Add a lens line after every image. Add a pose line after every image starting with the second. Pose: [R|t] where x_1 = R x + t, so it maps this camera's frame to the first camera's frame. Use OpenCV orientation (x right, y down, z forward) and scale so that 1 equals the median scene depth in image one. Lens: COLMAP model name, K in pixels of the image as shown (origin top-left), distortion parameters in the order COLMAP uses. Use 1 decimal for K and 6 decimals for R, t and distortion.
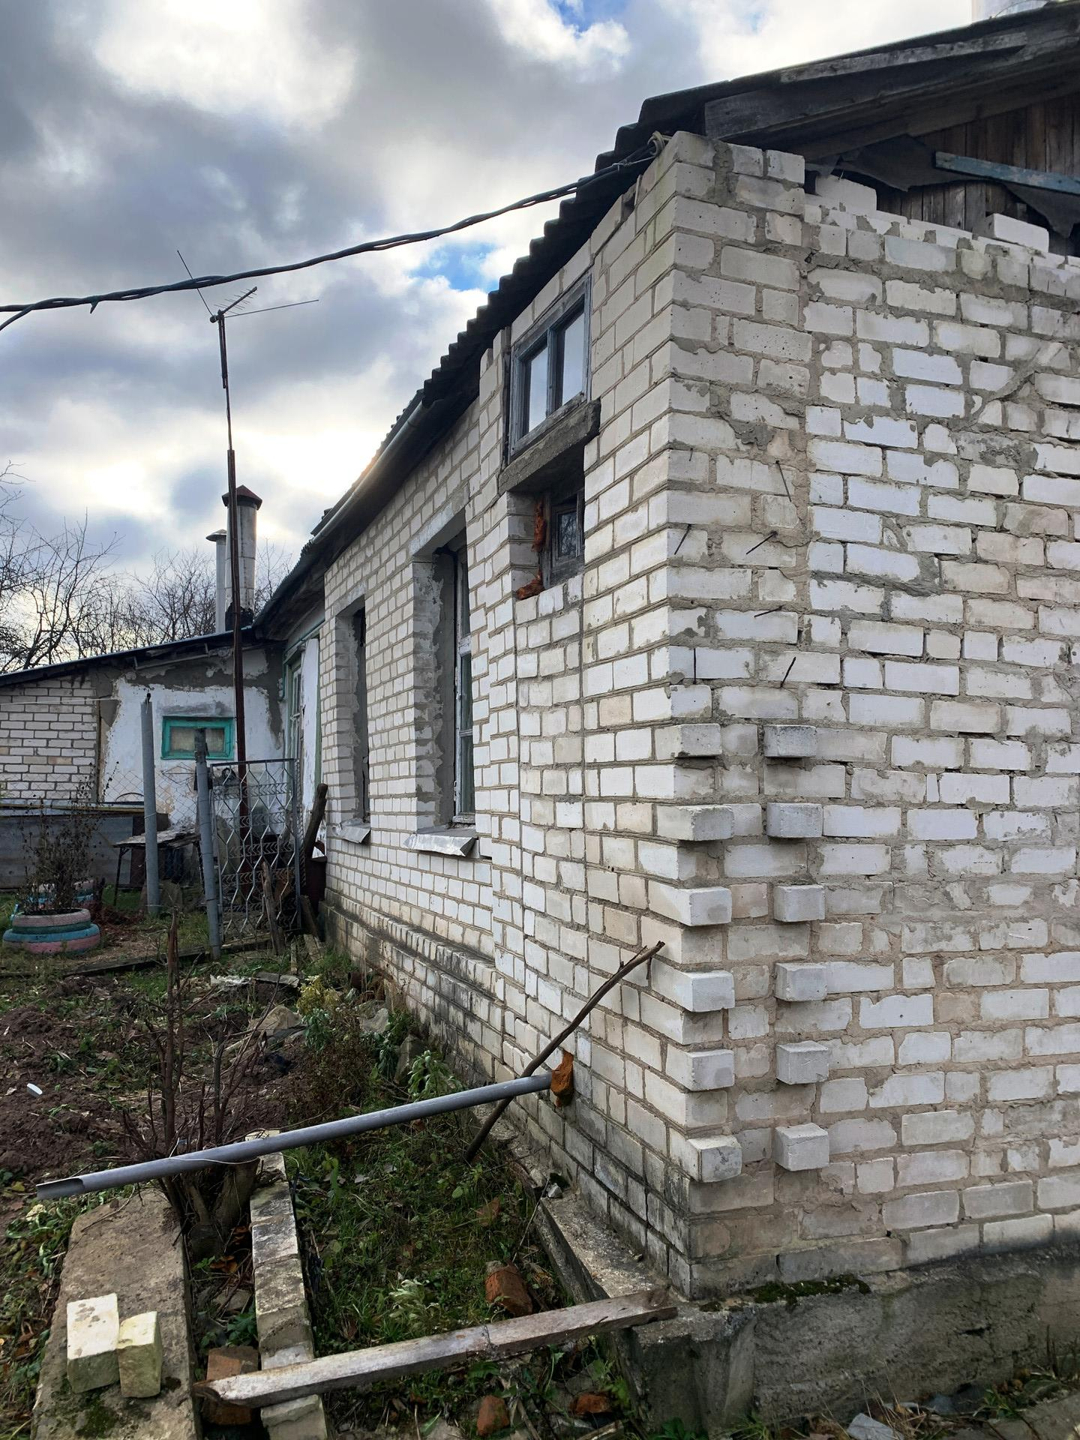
lens RADIAL K [[1070.1, 0, 548.3], [0, 1070.1, 709.5], [0, 0, 1]] dist [0.106963, -0.257225]
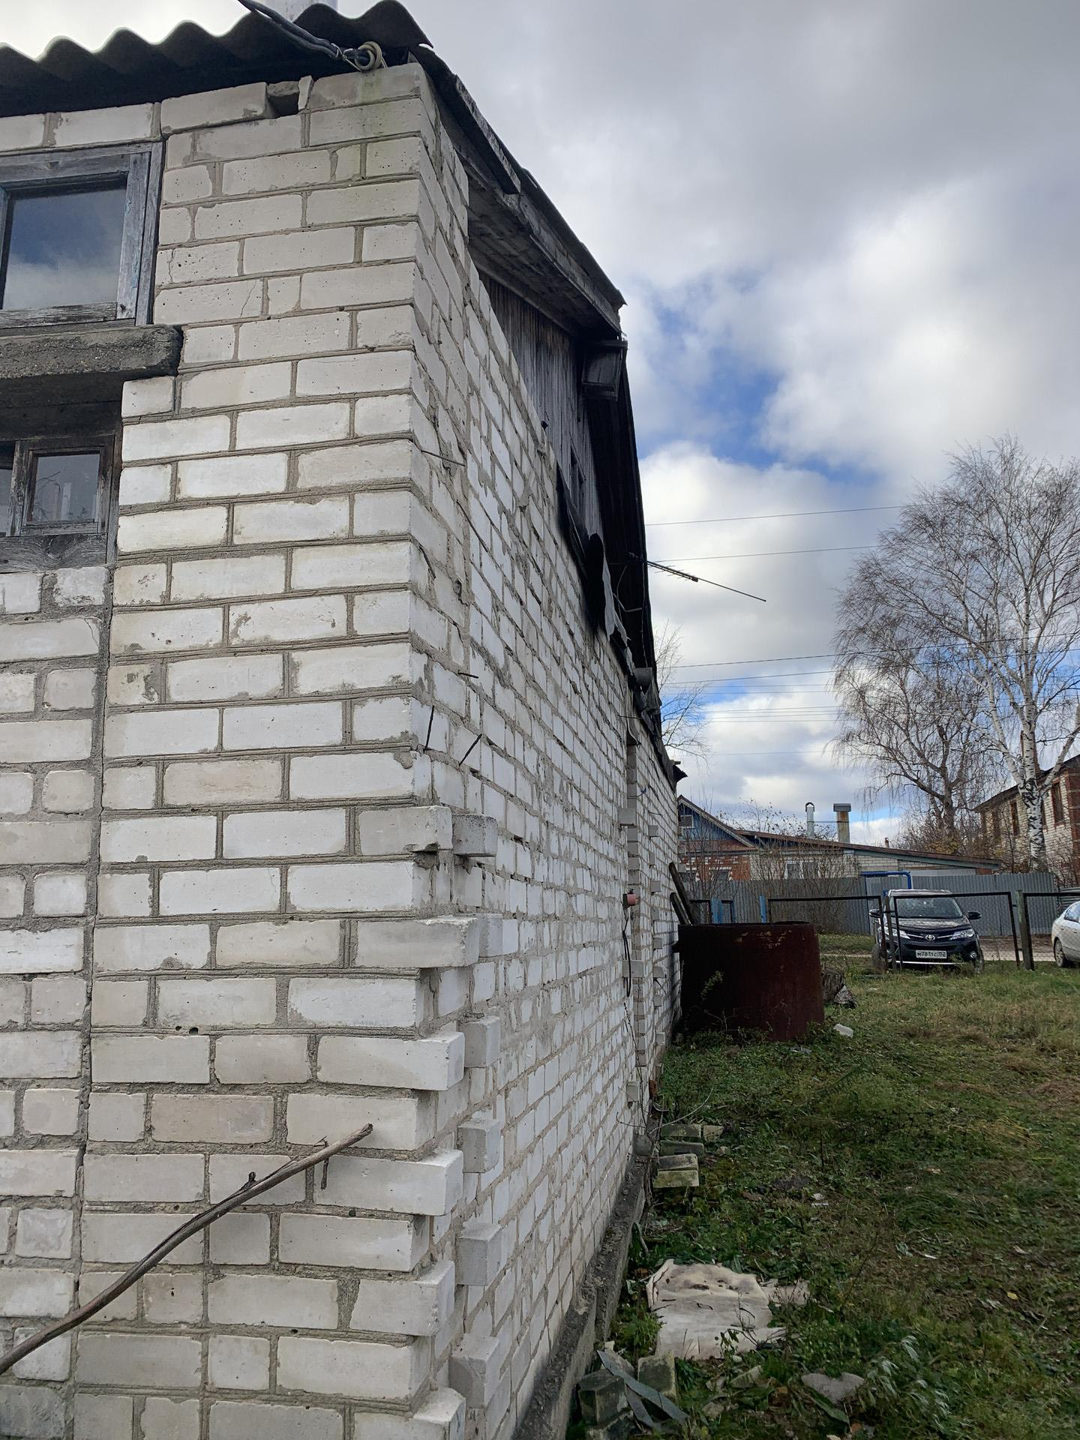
lens RADIAL K [[1082.5, 0, 550.9], [0, 1082.5, 699.0], [0, 0, 1]] dist [0.056116, -0.071139]
pose [[0.506153, 0.150970, 0.849127, -0.384124], [-0.041333, 0.987675, -0.150966, 0.040775], [-0.861453, 0.041315, 0.506155, 0.447317]]
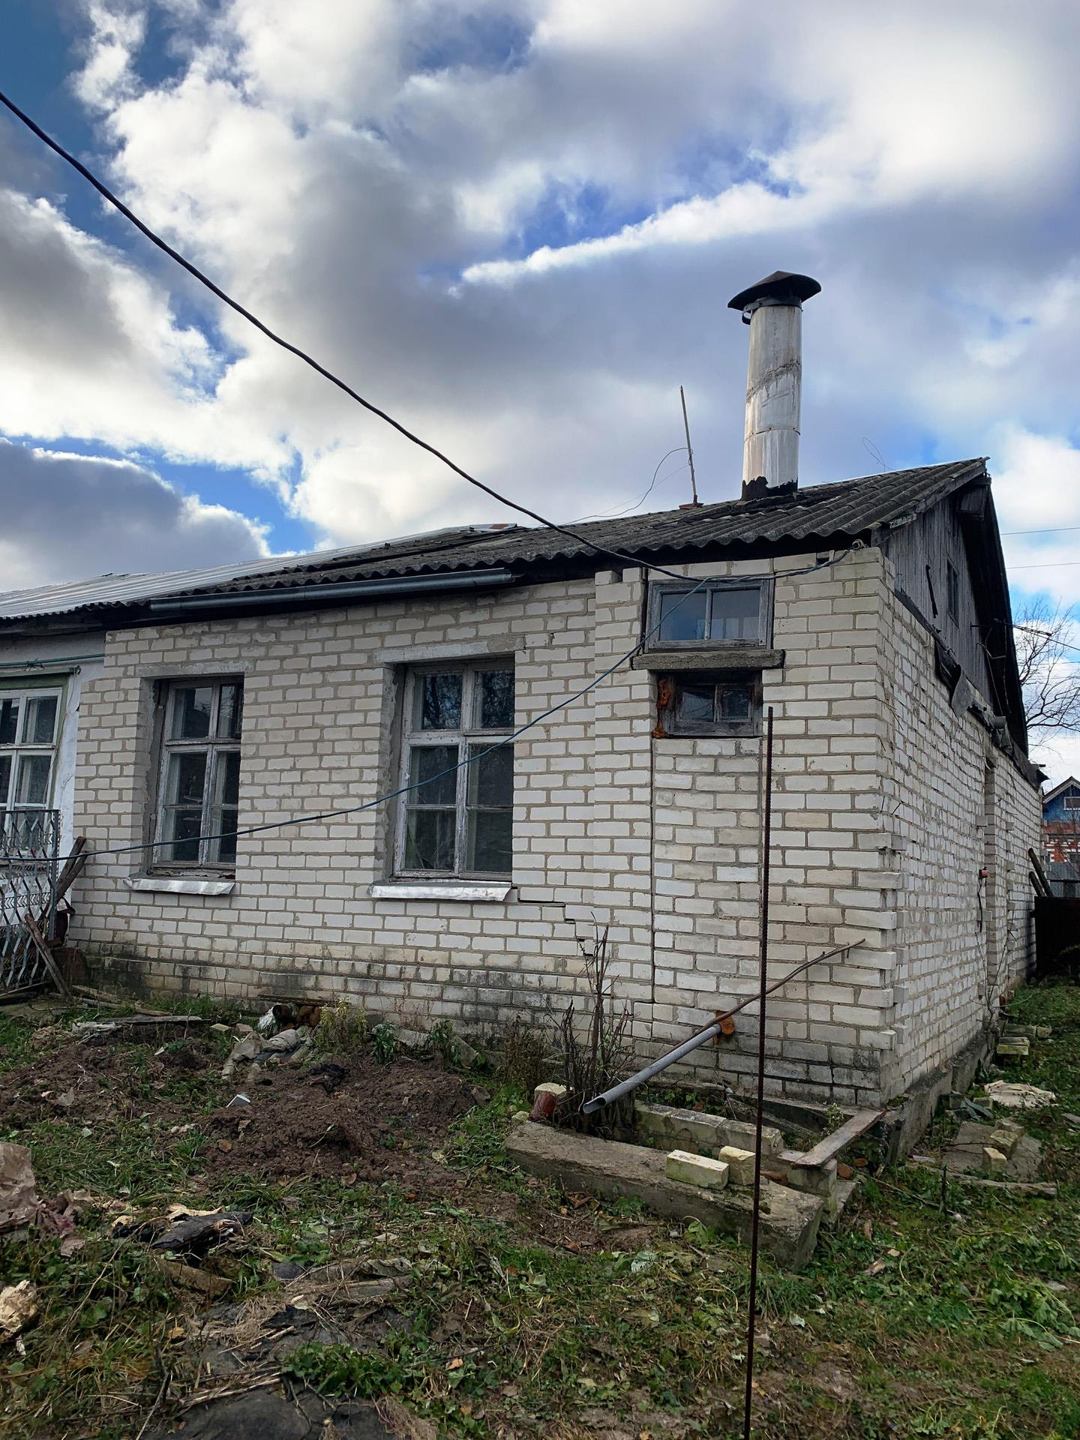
lens RADIAL K [[1070.1, 0, 548.3], [0, 1070.1, 709.5], [0, 0, 1]] dist [0.106963, -0.257225]
pose [[0.762443, 0.120172, 0.635798, -1.413512], [-0.082758, 0.992643, -0.088376, 0.012351], [-0.641741, 0.014764, 0.766779, -0.159974]]
